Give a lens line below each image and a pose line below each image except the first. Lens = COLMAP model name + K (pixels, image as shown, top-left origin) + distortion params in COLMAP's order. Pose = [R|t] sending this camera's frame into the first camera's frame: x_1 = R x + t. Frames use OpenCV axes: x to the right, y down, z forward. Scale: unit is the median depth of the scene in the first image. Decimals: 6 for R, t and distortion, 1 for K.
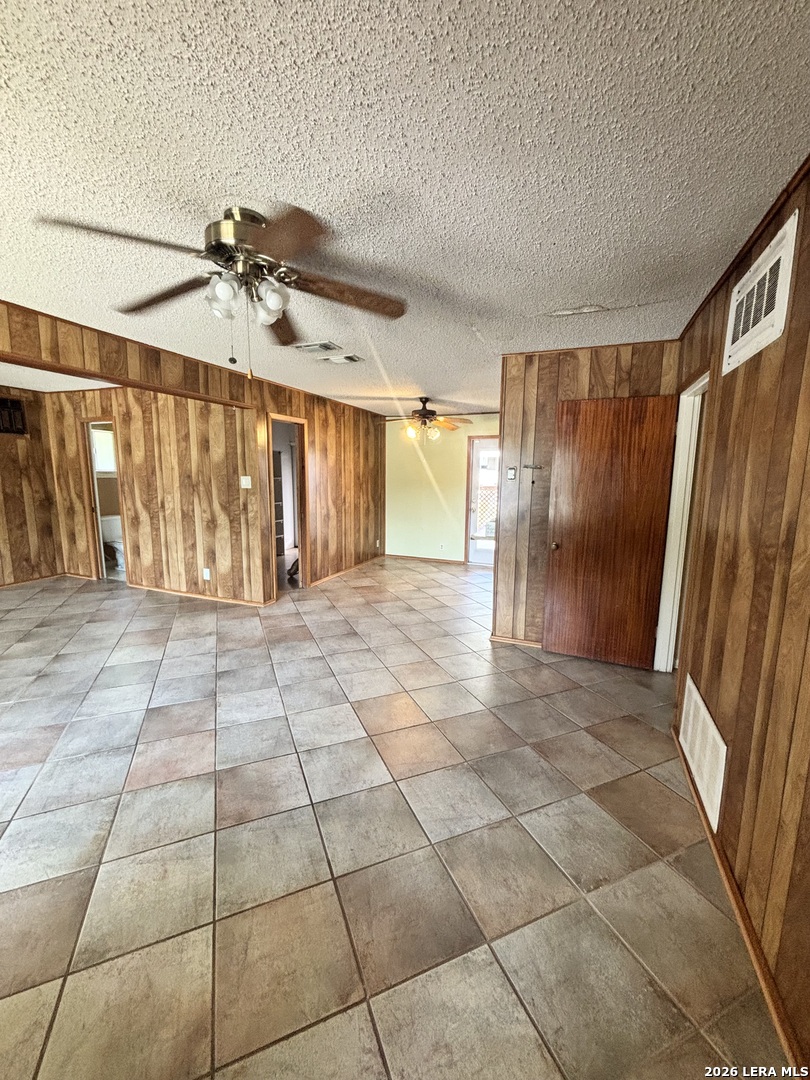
lens RADIAL K [[435.8, 0, 405.2], [0, 435.8, 538.2], [0, 0, 1]] dist [0.000196, 0.000086]
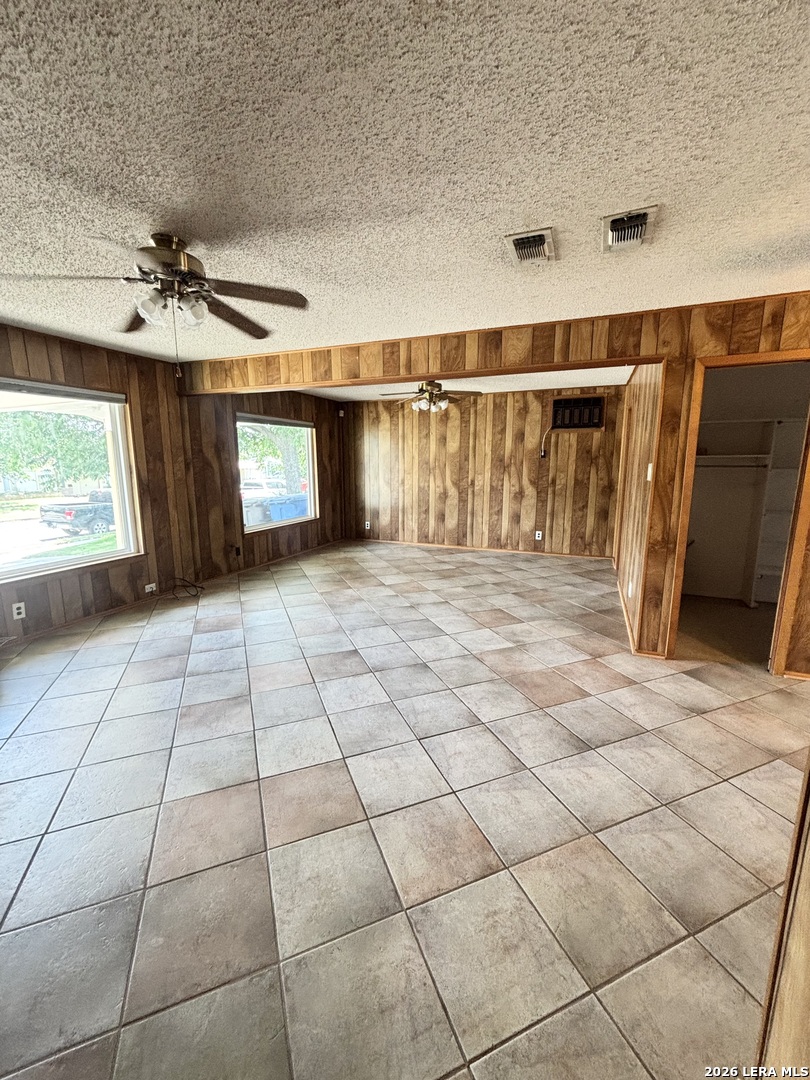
lens RADIAL K [[438.0, 0, 404.9], [0, 438.0, 536.2], [0, 0, 1]] dist [0.008568, -0.000259]
pose [[-0.014302, 0.159534, -0.987089, 0.324594], [-0.149379, 0.975770, 0.159869, -0.079160], [0.988677, 0.149737, 0.009876, 0.599254]]
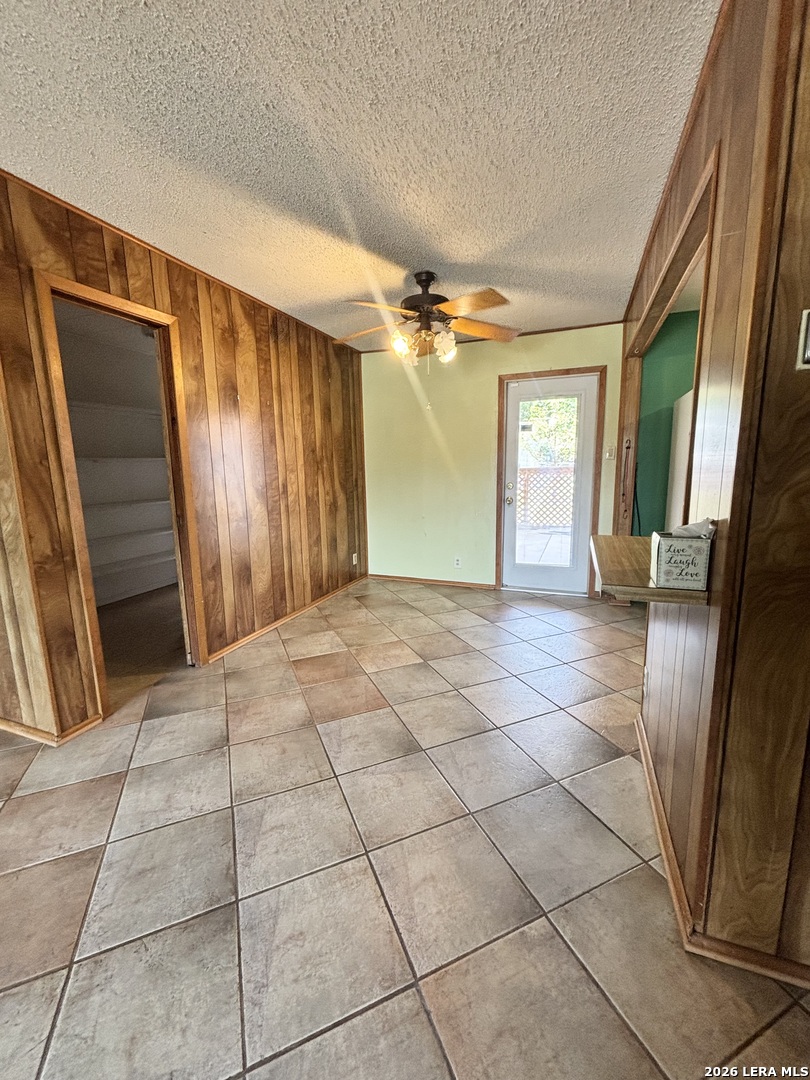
lens RADIAL K [[438.0, 0, 404.9], [0, 438.0, 536.2], [0, 0, 1]] dist [0.008568, -0.000259]
pose [[0.999593, -0.028512, 0.001212, 0.014175], [0.028498, 0.999544, 0.009978, -0.037757], [-0.001496, -0.009940, 0.999949, 0.568651]]
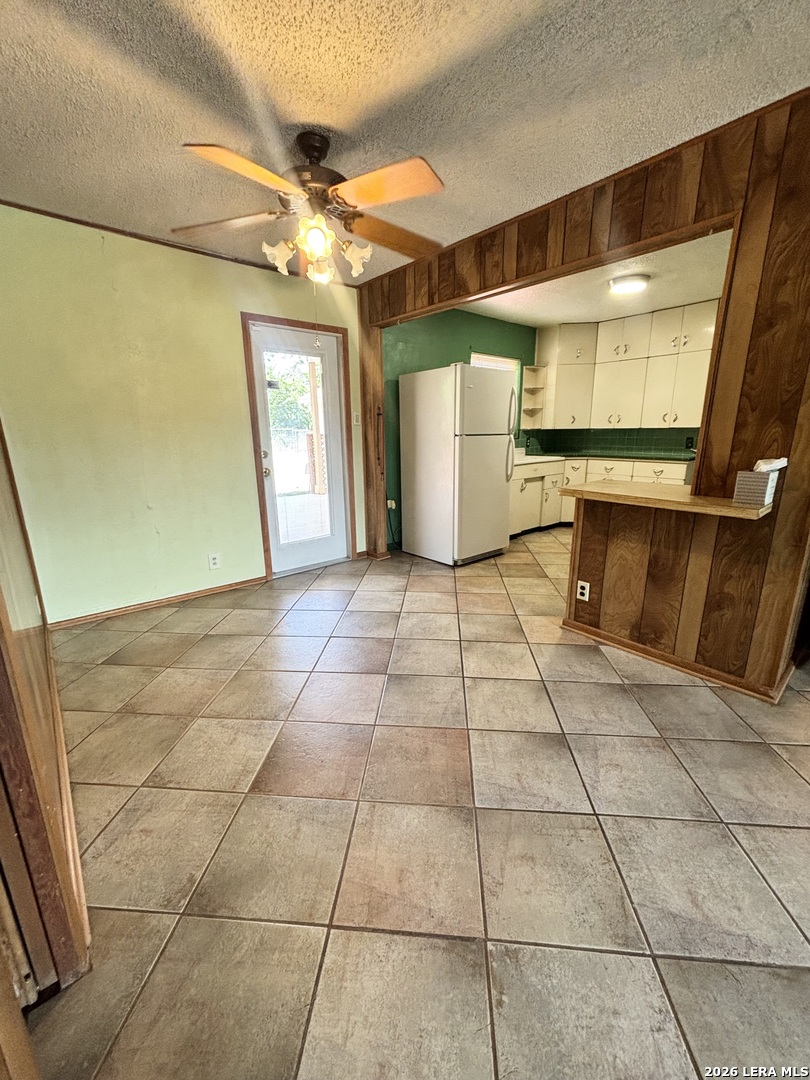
lens RADIAL K [[435.8, 0, 405.2], [0, 435.8, 538.2], [0, 0, 1]] dist [0.000196, 0.000086]
pose [[0.468341, -0.230139, 0.853049, -0.314357], [0.144006, 0.972454, 0.183291, -0.088232], [-0.871733, 0.037002, 0.488582, 0.894867]]
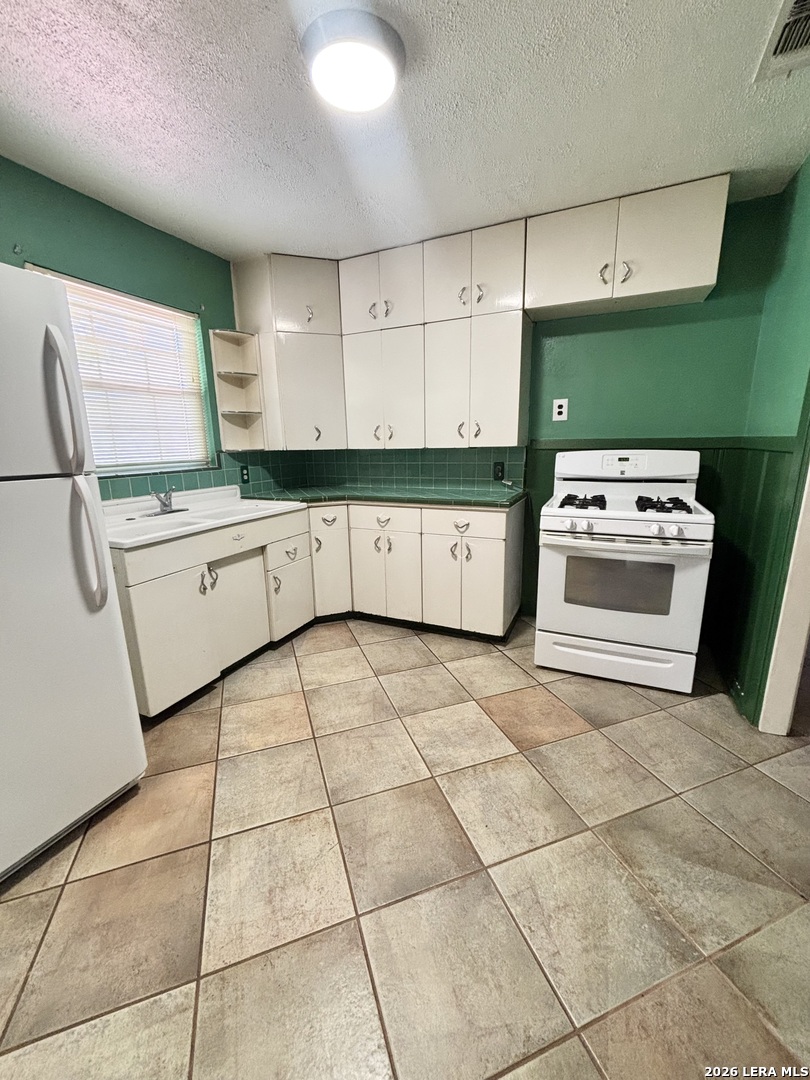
lens RADIAL K [[435.8, 0, 405.2], [0, 435.8, 538.2], [0, 0, 1]] dist [0.000196, 0.000086]
pose [[0.050806, -0.228715, 0.972167, 0.273892], [0.161728, 0.962460, 0.217979, -0.088005], [-0.985527, 0.146152, 0.085889, 0.898050]]
